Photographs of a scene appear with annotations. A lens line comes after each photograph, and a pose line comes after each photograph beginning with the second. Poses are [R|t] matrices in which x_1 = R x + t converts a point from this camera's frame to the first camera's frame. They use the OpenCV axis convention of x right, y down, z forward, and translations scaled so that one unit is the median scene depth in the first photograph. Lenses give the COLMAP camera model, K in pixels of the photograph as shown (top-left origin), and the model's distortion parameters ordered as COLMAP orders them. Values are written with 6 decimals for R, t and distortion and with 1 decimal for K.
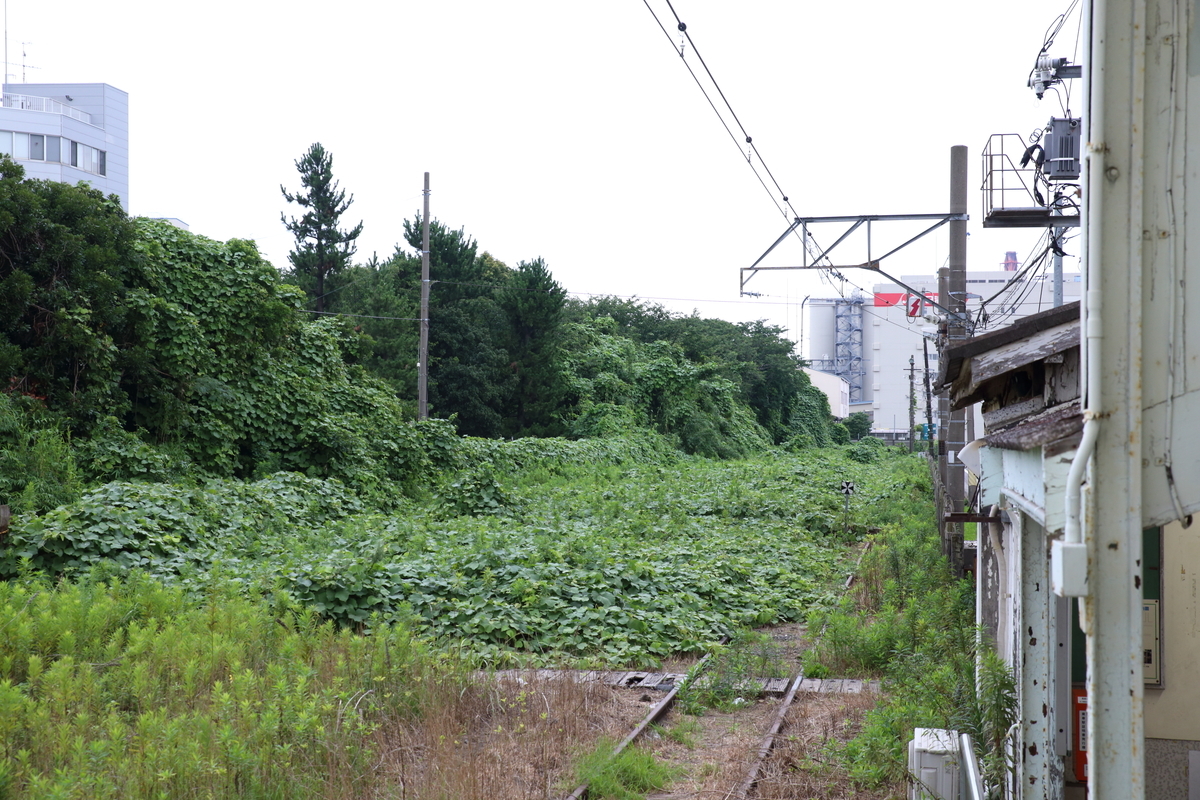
lens RADIAL K [[2008.7, 0, 599.8], [0, 2008.7, 401.6], [0, 0, 1]] dist [0.048630, 0.000000]
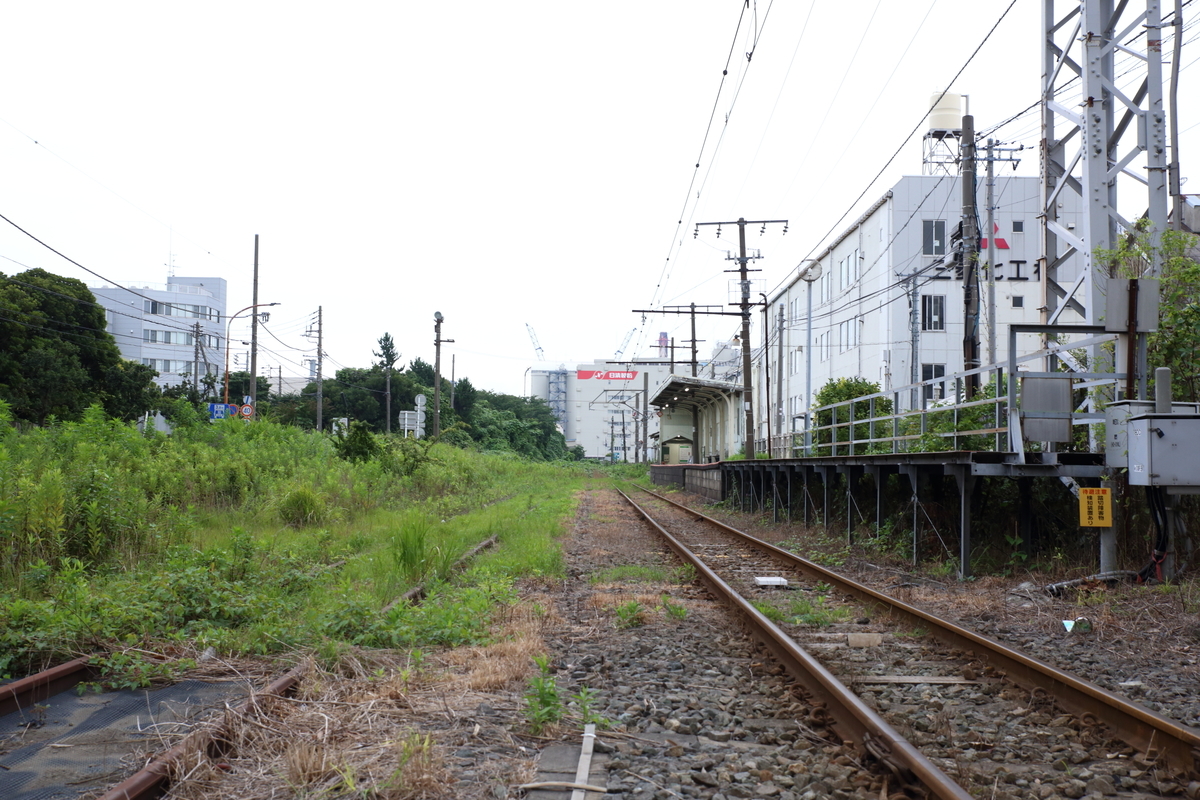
lens RADIAL K [[1577.7, 0, 599.0], [0, 1577.7, 400.1], [0, 0, 1]] dist [-0.031984, 0.000000]
pose [[0.987075, 0.012862, 0.159742, -0.164992], [-0.008898, 0.999635, -0.025506, 0.001897], [-0.160011, 0.023755, 0.986829, -0.827090]]
